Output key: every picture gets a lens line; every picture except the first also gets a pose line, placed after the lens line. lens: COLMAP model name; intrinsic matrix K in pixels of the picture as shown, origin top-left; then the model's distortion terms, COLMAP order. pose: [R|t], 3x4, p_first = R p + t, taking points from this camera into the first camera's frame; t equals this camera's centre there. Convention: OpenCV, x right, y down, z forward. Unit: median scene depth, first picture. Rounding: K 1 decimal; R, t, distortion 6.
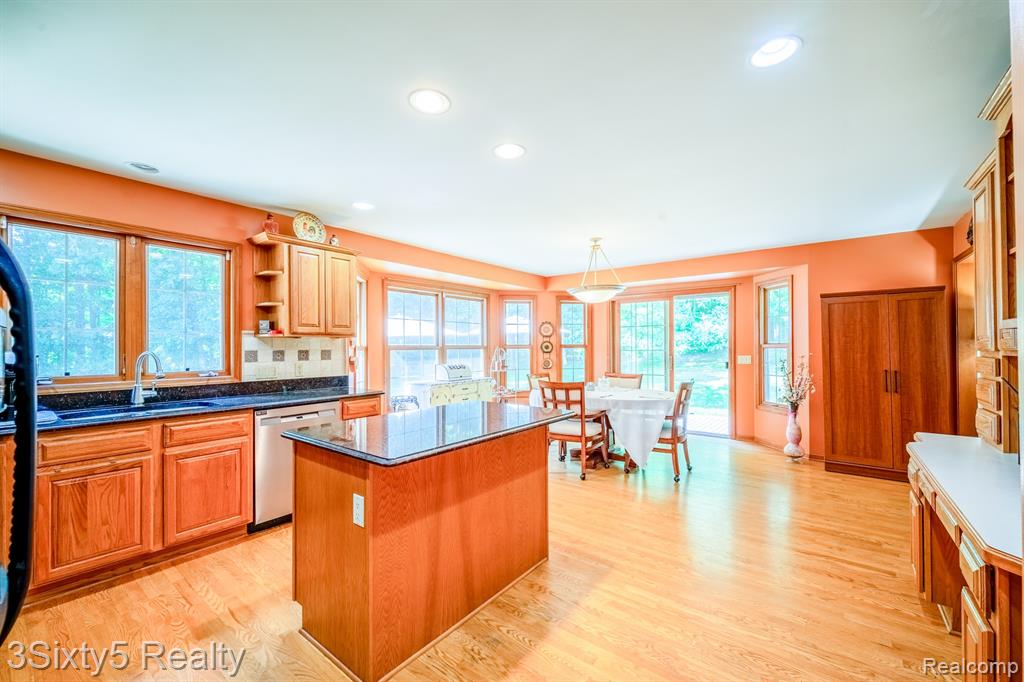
lens RADIAL K [[411.3, 0, 512.0], [0, 411.3, 341.0], [0, 0, 1]] dist [0.000921, 0.000099]
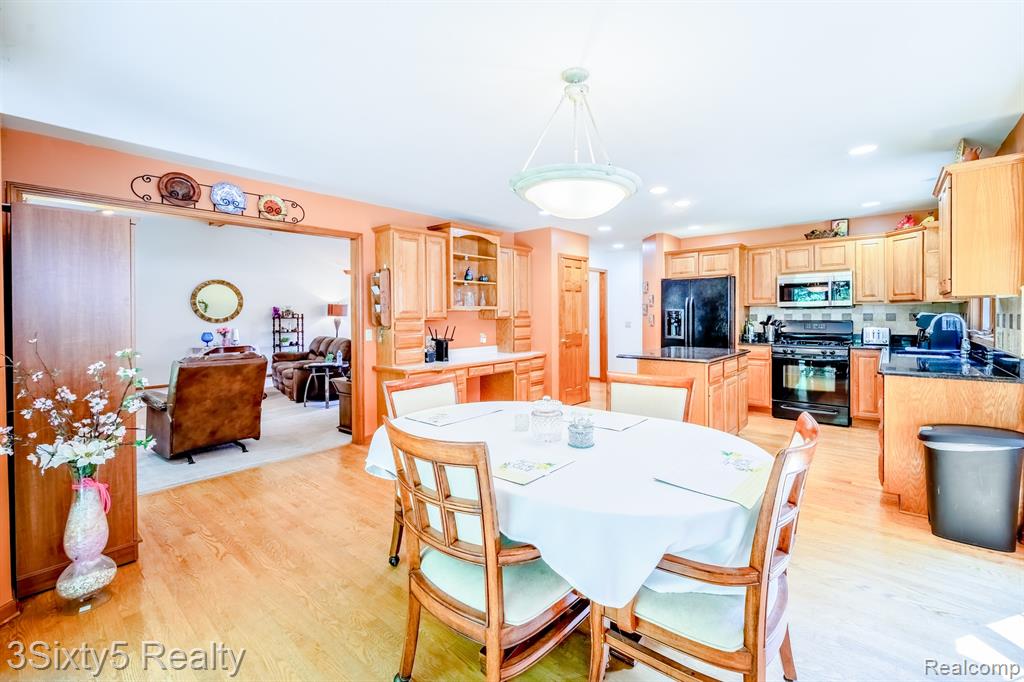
lens RADIAL K [[429.4, 0, 536.1], [0, 429.4, 321.1], [0, 0, 1]] dist [-0.000145, -0.000233]
pose [[-0.999672, 0.014154, 0.021364, 0.223685], [0.014202, 0.999897, 0.002127, 0.017962], [-0.021331, 0.002430, -0.999770, 1.392852]]
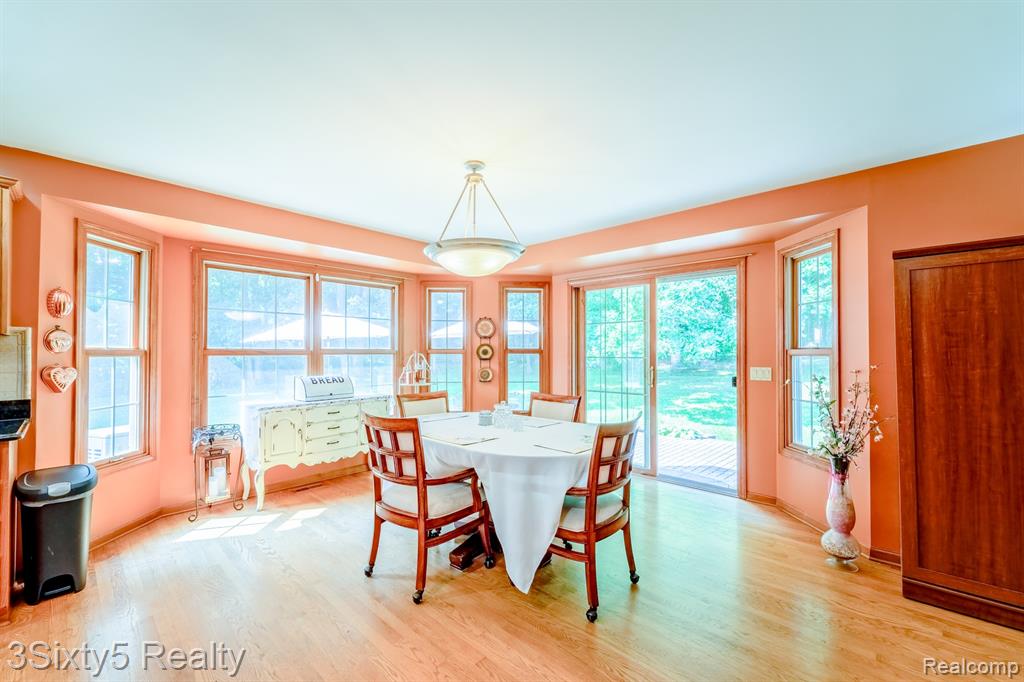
lens RADIAL K [[415.8, 0, 515.2], [0, 415.8, 342.7], [0, 0, 1]] dist [-0.001003, -0.000307]
pose [[0.996526, 0.003099, -0.083230, 0.295960], [-0.003686, 0.999969, -0.006897, 0.004293], [0.083206, 0.007180, 0.996506, 0.407680]]
